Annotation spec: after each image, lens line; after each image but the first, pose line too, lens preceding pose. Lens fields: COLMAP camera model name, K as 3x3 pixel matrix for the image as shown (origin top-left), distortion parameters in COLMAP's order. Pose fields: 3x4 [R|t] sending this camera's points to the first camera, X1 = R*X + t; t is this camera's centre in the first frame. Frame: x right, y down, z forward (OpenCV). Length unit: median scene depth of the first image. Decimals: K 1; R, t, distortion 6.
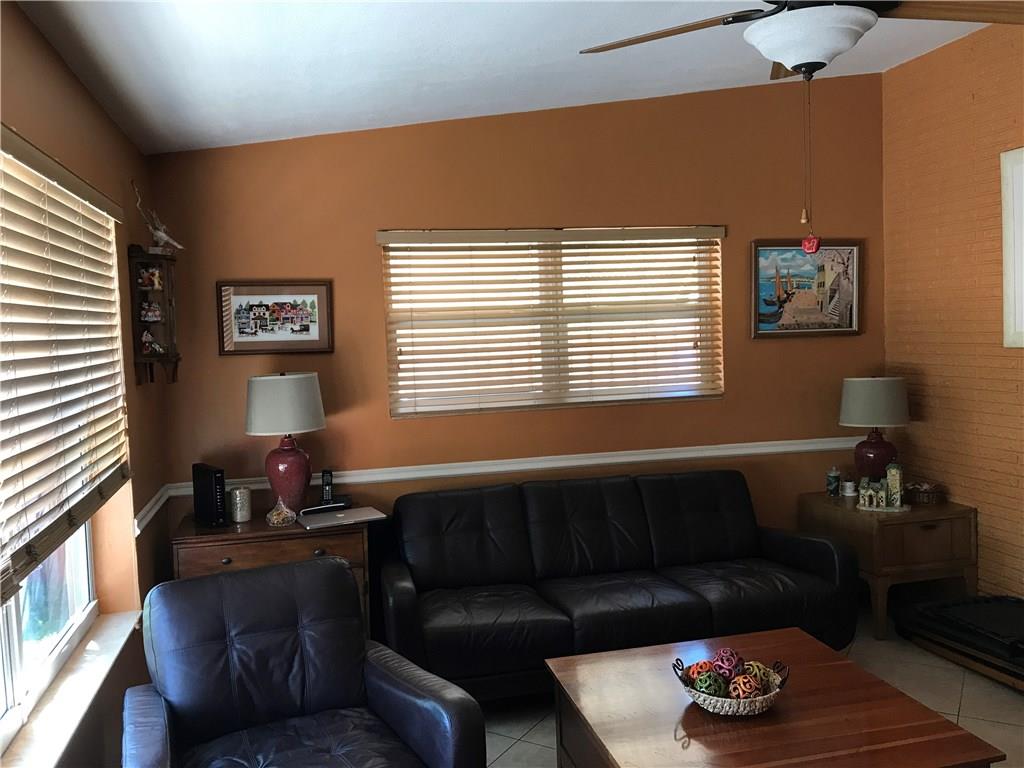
lens RADIAL K [[844.8, 0, 510.3], [0, 844.8, 380.4], [0, 0, 1]] dist [0.014933, -0.002462]
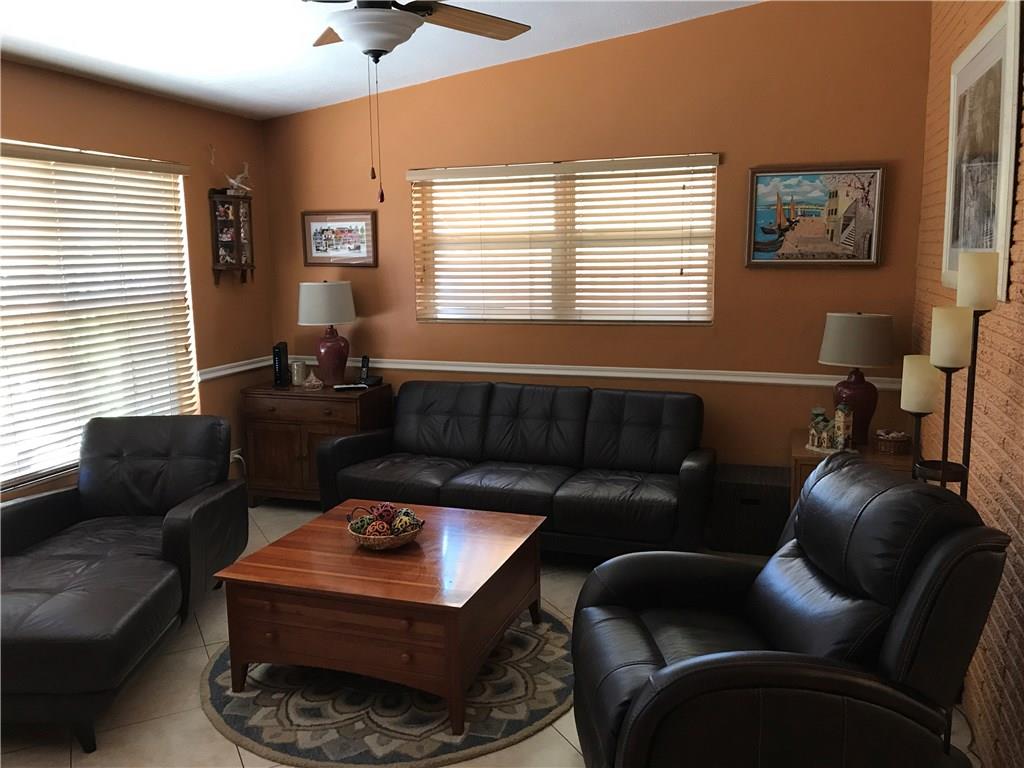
lens RADIAL K [[844.8, 0, 511.6], [0, 844.8, 384.0], [0, 0, 1]] dist [0.014933, -0.002462]
pose [[0.843920, 0.106644, -0.525762, 0.600941], [-0.051297, 0.991593, 0.118792, -0.017852], [0.534010, -0.073281, 0.842296, 0.004262]]
